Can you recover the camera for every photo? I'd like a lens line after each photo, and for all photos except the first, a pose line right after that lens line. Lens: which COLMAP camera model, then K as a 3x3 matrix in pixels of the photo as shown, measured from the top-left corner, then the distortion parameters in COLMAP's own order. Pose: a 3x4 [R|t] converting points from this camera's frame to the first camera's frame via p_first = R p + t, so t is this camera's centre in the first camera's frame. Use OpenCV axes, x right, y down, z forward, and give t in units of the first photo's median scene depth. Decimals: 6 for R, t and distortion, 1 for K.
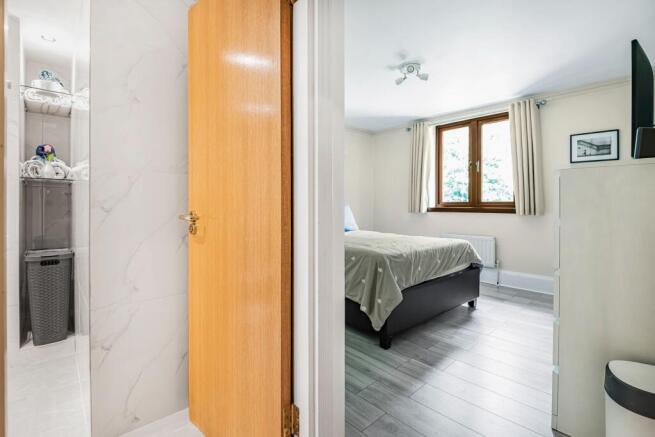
lens RADIAL K [[303.4, 0, 329.9], [0, 303.4, 208.0], [0, 0, 1]] dist [-0.008103, -0.000412]
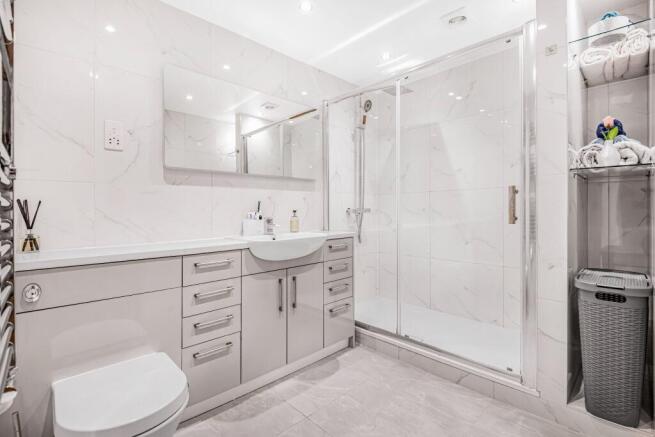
lens RADIAL K [[303.4, 0, 329.9], [0, 303.4, 208.0], [0, 0, 1]] dist [-0.008103, -0.000412]
pose [[0.028673, -0.002379, -0.999586, -0.285018], [-0.002311, 0.999994, -0.002447, -0.004299], [0.999586, 0.002380, 0.028668, 0.357426]]
